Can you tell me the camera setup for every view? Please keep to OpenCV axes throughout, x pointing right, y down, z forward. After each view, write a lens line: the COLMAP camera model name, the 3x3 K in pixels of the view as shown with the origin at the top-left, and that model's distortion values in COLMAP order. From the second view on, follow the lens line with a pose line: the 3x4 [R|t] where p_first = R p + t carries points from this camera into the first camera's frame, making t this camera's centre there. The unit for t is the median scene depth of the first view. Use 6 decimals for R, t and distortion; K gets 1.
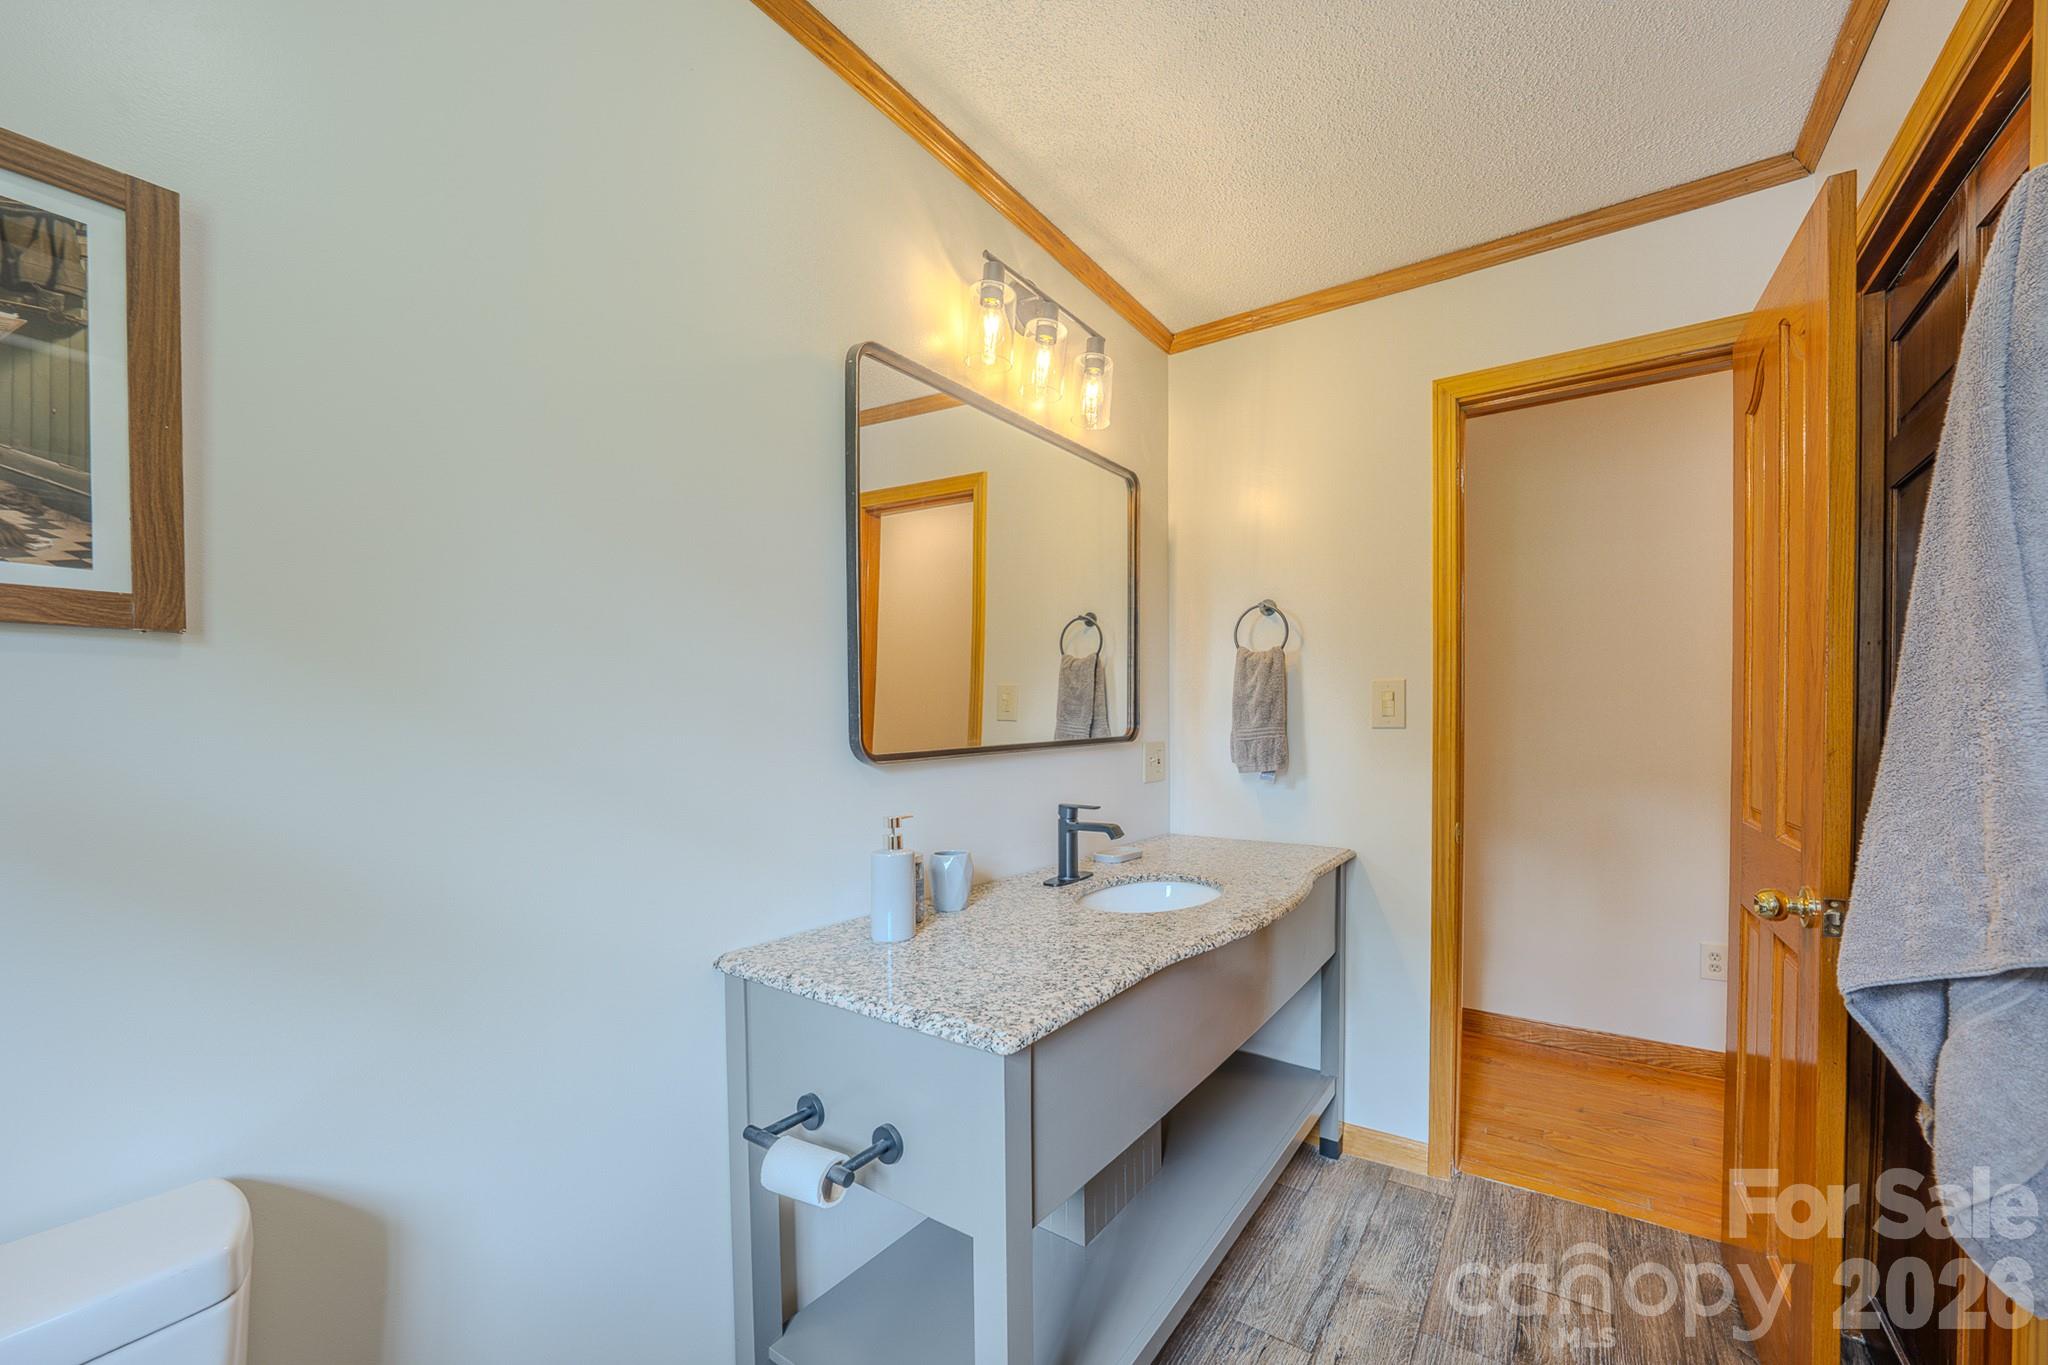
lens RADIAL K [[754.2, 0, 1031.5], [0, 754.2, 687.9], [0, 0, 1]] dist [-0.000789, -0.000029]
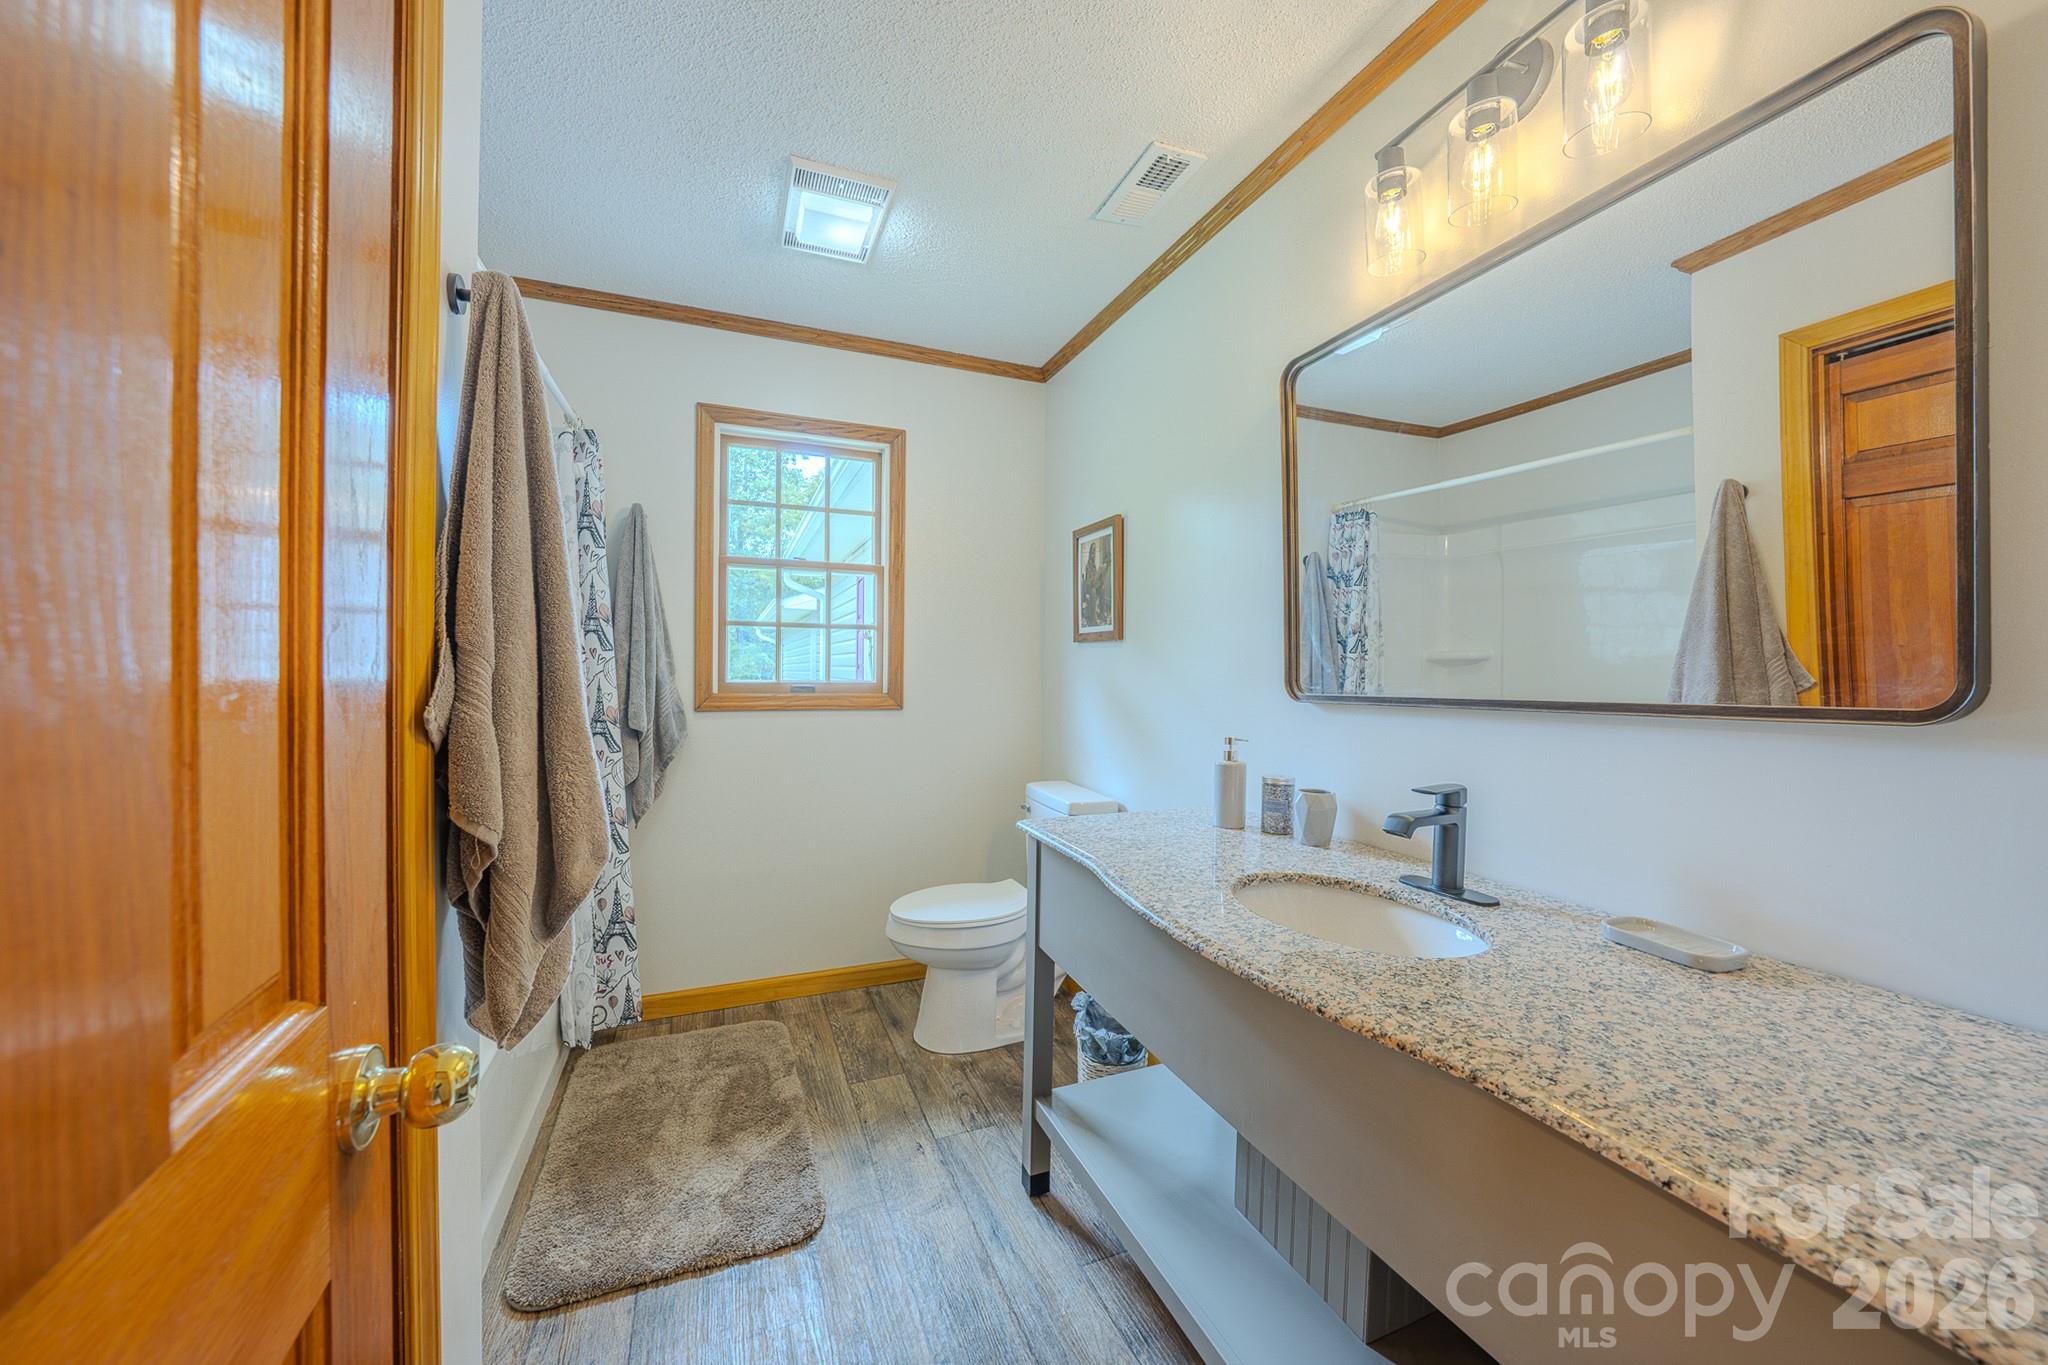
lens RADIAL K [[754.2, 0, 1031.5], [0, 754.2, 687.9], [0, 0, 1]] dist [-0.000789, -0.000029]
pose [[-0.516028, -0.002707, -0.856567, 0.980840], [0.000033, 0.999995, -0.003180, 0.073239], [0.856572, -0.001669, -0.516025, 1.170751]]
